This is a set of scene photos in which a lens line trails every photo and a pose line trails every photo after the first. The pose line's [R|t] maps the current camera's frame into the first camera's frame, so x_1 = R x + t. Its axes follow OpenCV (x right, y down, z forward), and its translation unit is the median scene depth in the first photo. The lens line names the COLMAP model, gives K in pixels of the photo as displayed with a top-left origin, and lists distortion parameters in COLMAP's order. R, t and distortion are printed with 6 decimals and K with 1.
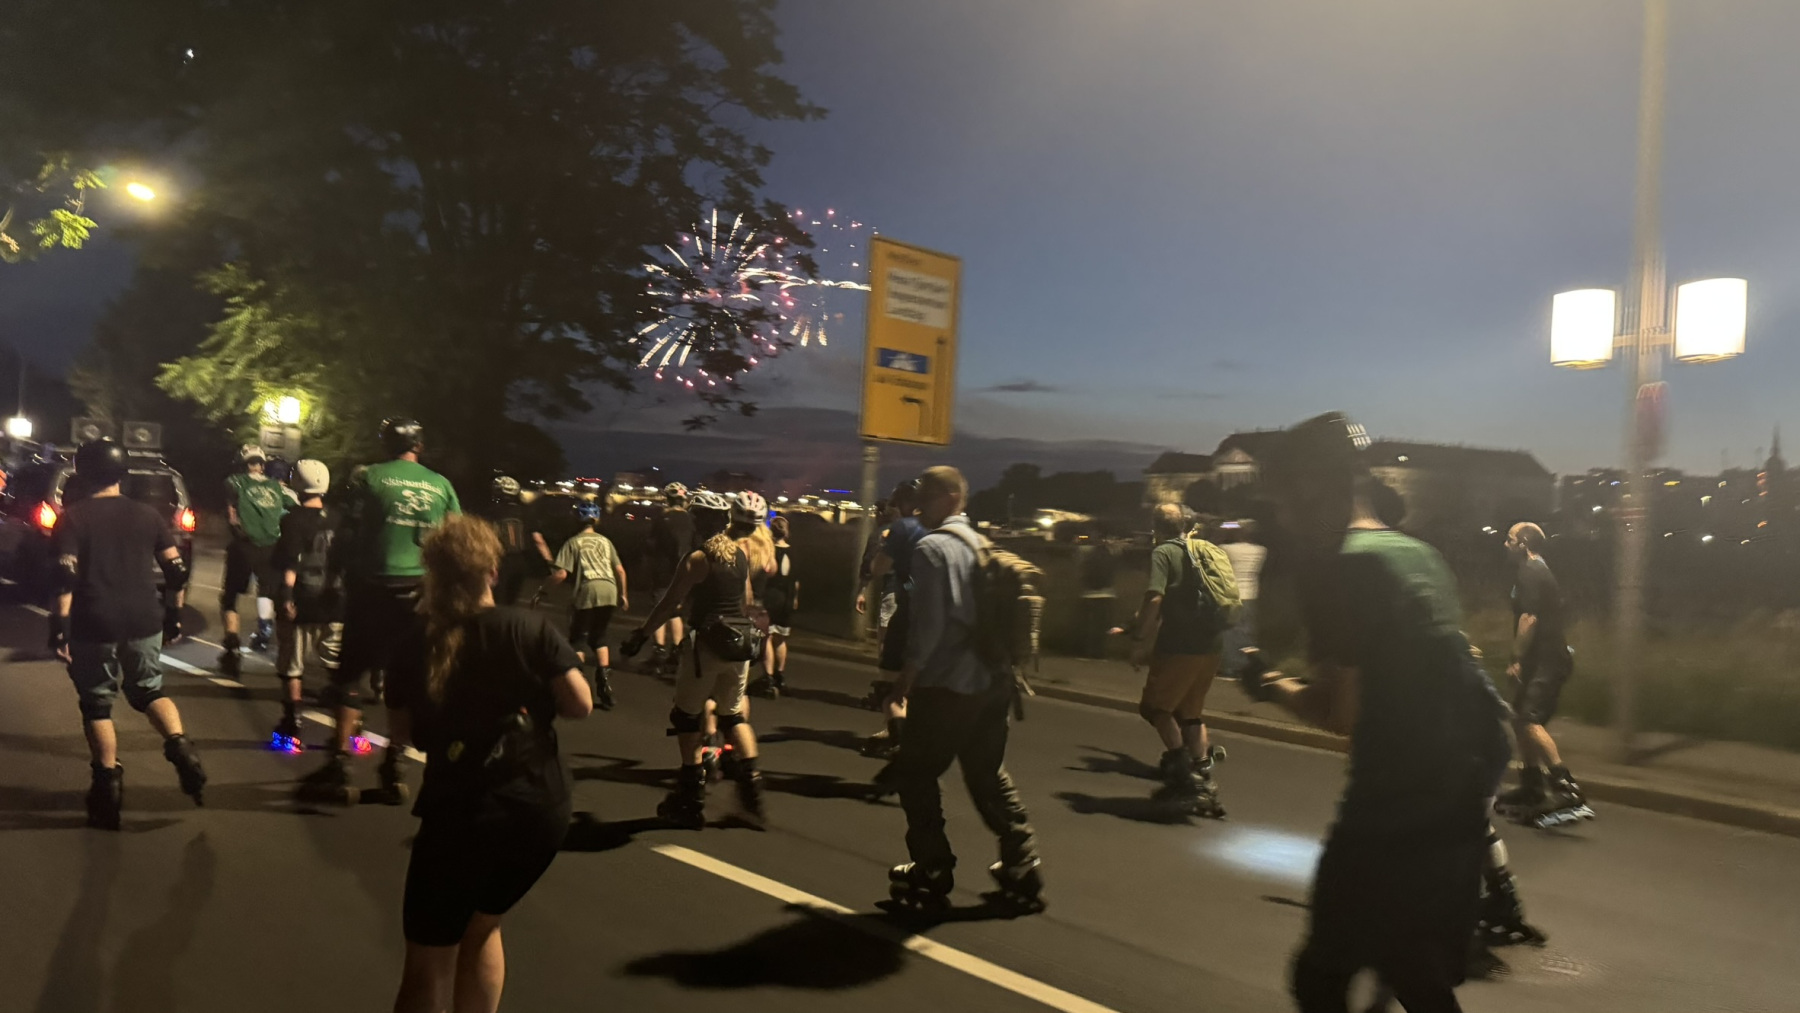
lens RADIAL K [[1201.2, 0, 900.0], [0, 1201.2, 506.5], [0, 0, 1]] dist [0.076245, -0.059515]
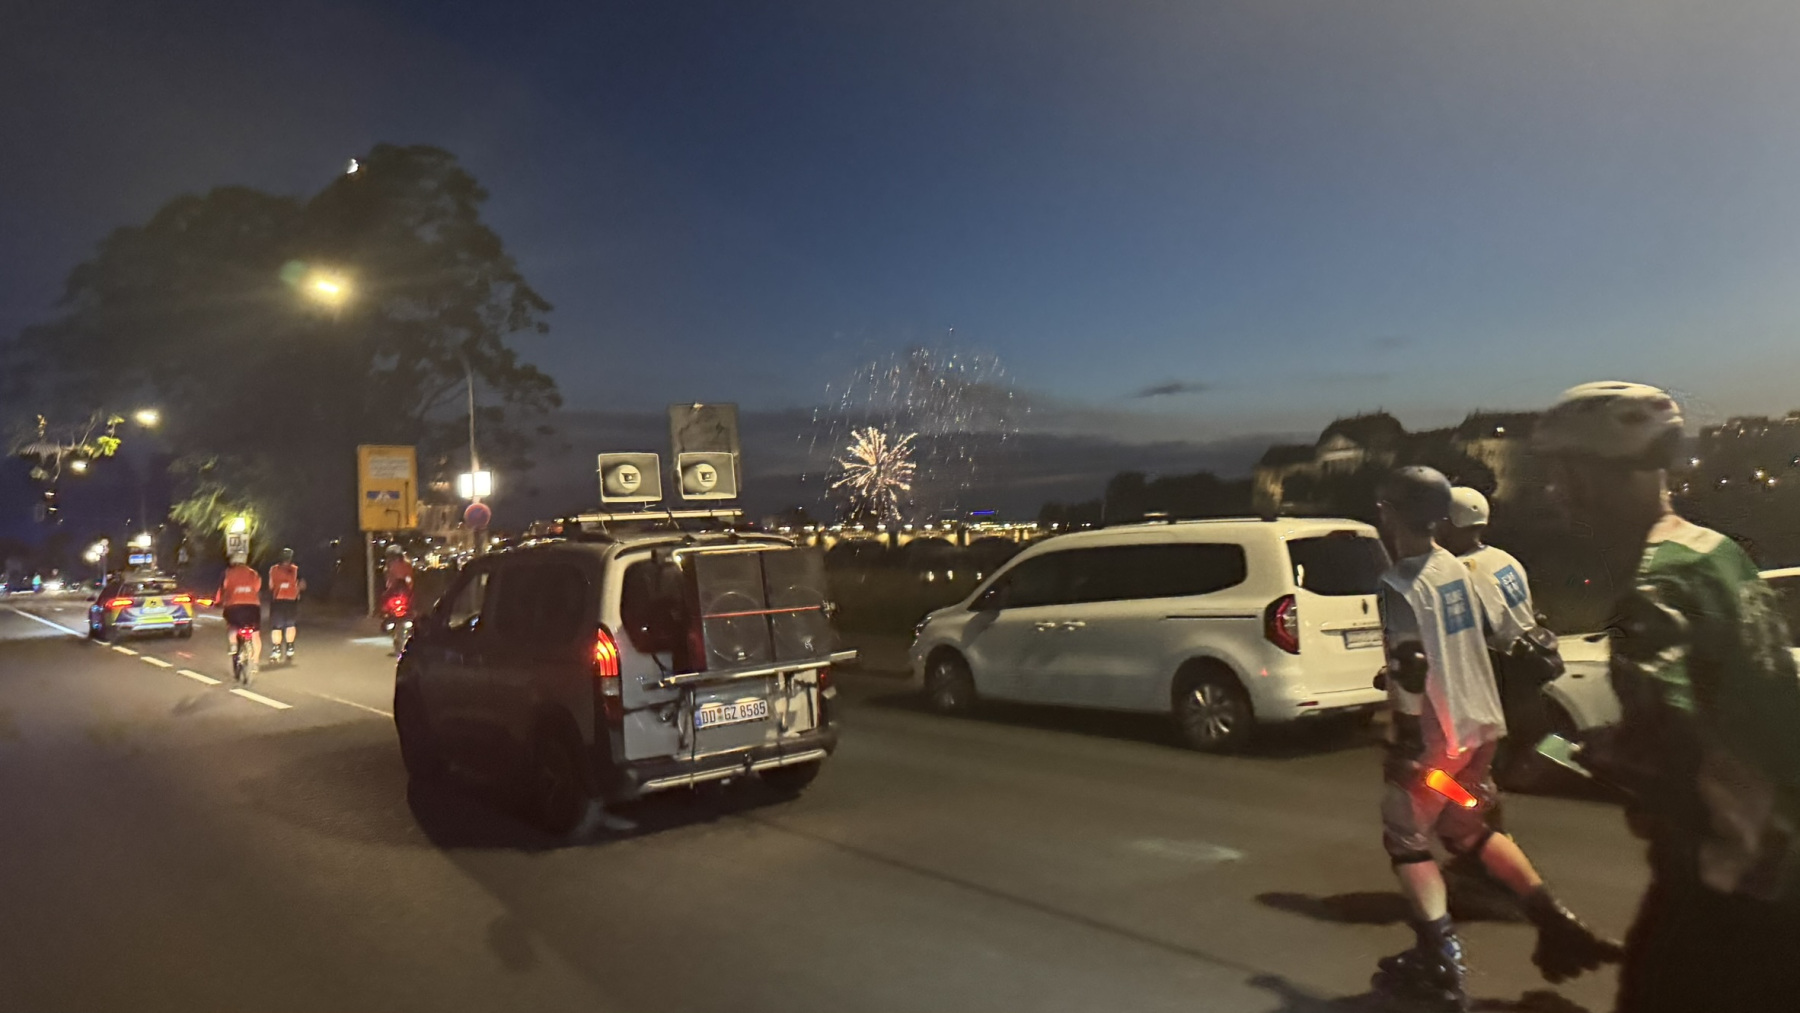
lens RADIAL K [[1209.8, 0, 893.3], [0, 1209.8, 516.0], [0, 0, 1]] dist [0.036126, -0.003542]
pose [[0.986256, -0.093323, -0.136346, 0.680772], [0.091837, 0.995626, -0.017162, 0.027388], [0.137352, 0.004404, 0.990513, -0.635813]]
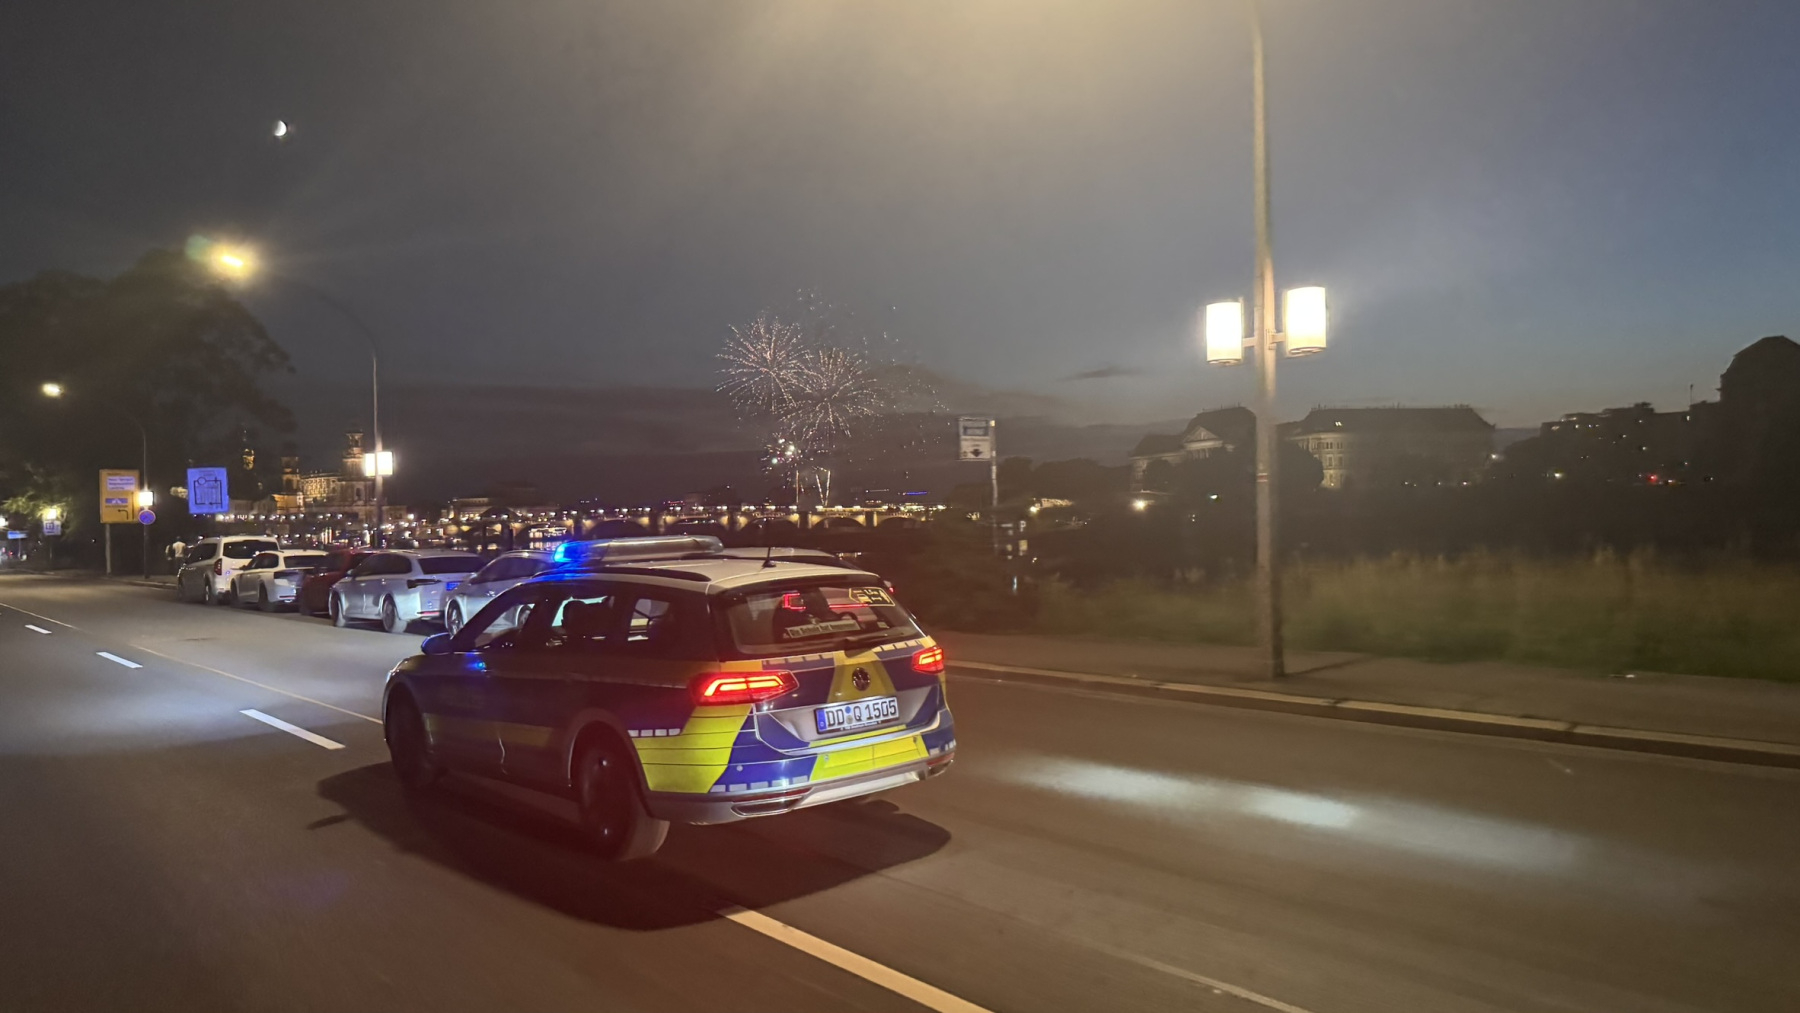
lens RADIAL K [[1201.8, 0, 880.0], [0, 1201.8, 508.2], [0, 0, 1]] dist [0.079962, -0.056563]
pose [[0.991389, -0.082997, -0.101287, 1.435390], [0.083077, 0.996537, -0.003431, 0.059560], [0.101221, -0.005014, 0.994851, -1.343928]]
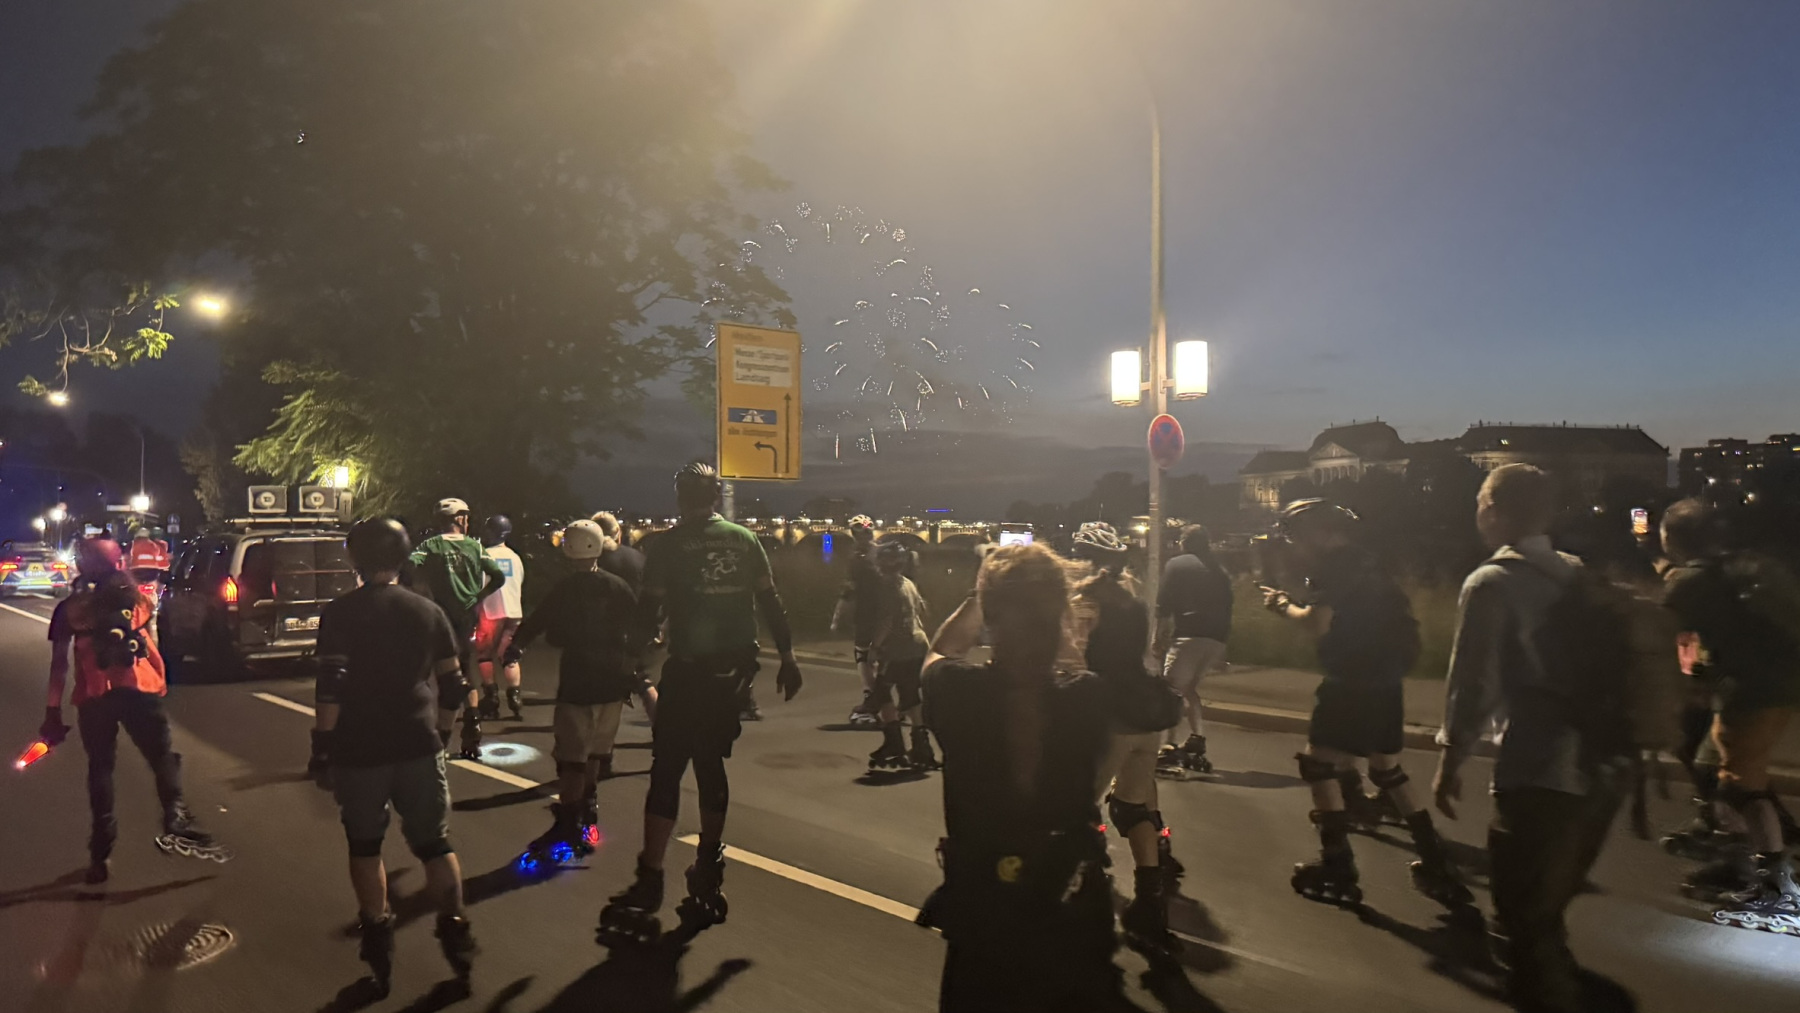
lens RADIAL K [[1194.7, 0, 906.0], [0, 1194.7, 507.8], [0, 0, 1]] dist [0.121901, -0.129629]
pose [[0.994828, -0.061942, -0.080496, 0.135965], [0.060774, 0.998009, -0.016872, 0.004147], [0.081381, 0.011893, 0.996612, -0.133625]]
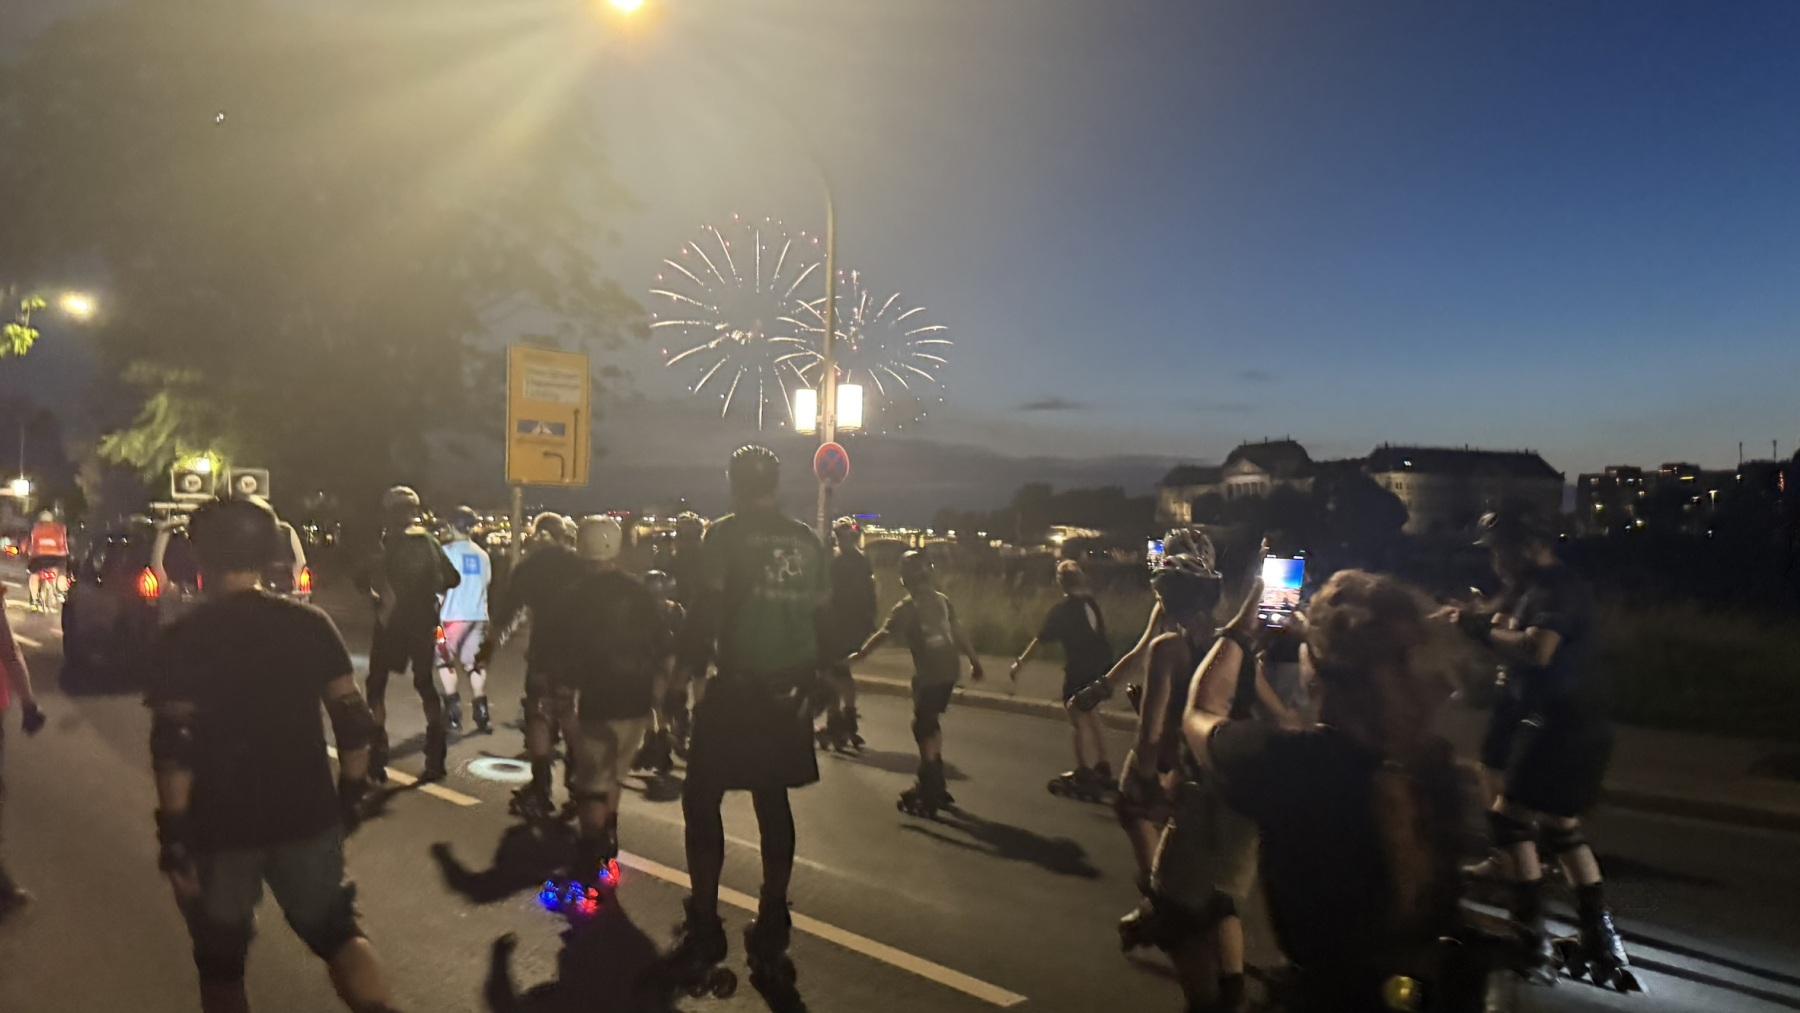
lens RADIAL K [[1201.8, 0, 880.0], [0, 1201.8, 508.2], [0, 0, 1]] dist [0.079962, -0.056563]
pose [[0.998479, -0.035859, -0.041889, 0.242552], [0.035110, 0.999212, -0.018499, 0.008635], [0.042519, 0.017000, 0.998951, -0.225718]]
